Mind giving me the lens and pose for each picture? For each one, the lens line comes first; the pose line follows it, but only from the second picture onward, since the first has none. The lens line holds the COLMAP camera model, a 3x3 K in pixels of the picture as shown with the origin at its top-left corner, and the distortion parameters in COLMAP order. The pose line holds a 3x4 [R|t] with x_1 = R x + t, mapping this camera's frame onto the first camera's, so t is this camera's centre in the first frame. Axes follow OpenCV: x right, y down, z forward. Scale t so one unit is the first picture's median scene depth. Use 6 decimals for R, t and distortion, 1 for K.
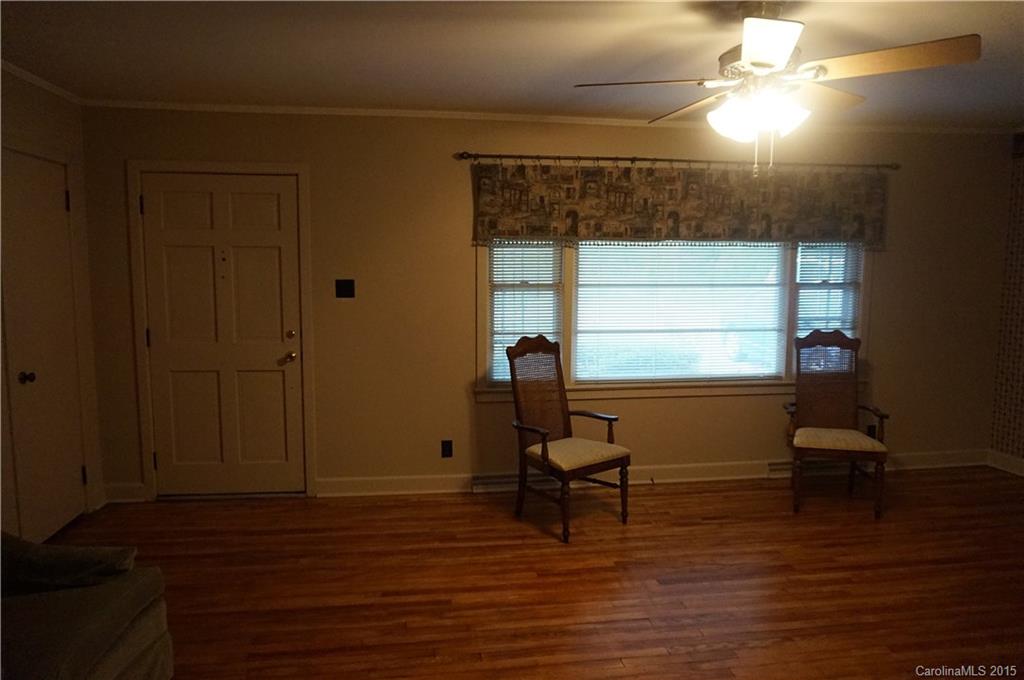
lens RADIAL K [[697.0, 0, 508.4], [0, 697.0, 339.5], [0, 0, 1]] dist [-0.055542, 0.069977]
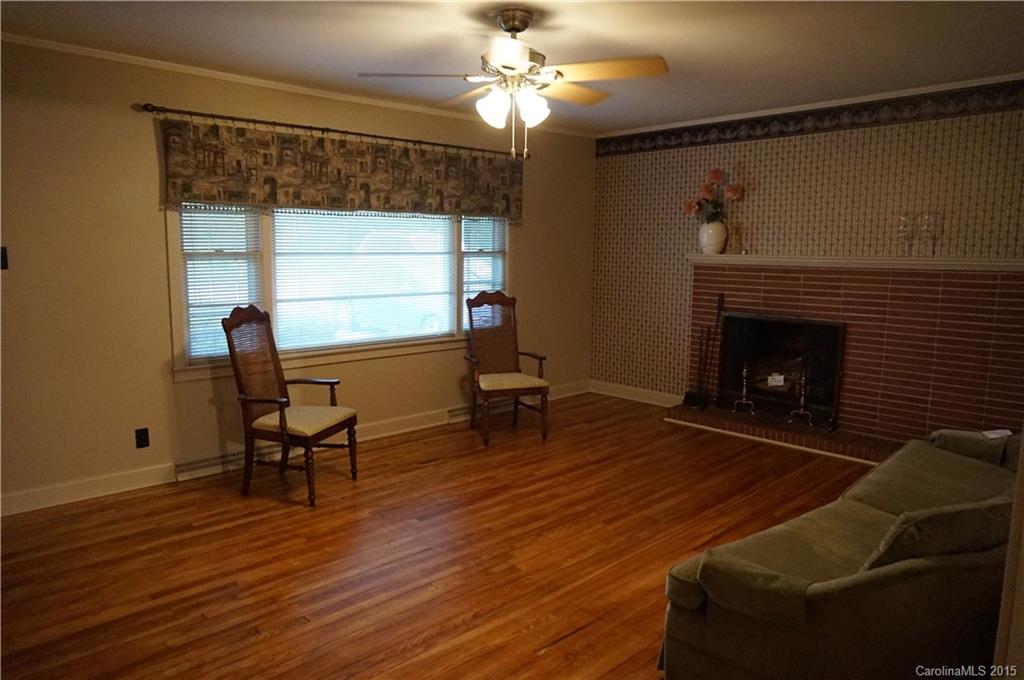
lens RADIAL K [[720.1, 0, 513.3], [0, 720.1, 326.2], [0, 0, 1]] dist [0.002225, -0.000422]
pose [[0.810505, -0.058545, 0.582799, -0.238321], [0.044852, 0.998274, 0.037906, 0.001273], [-0.584013, -0.004584, 0.811732, -0.024772]]
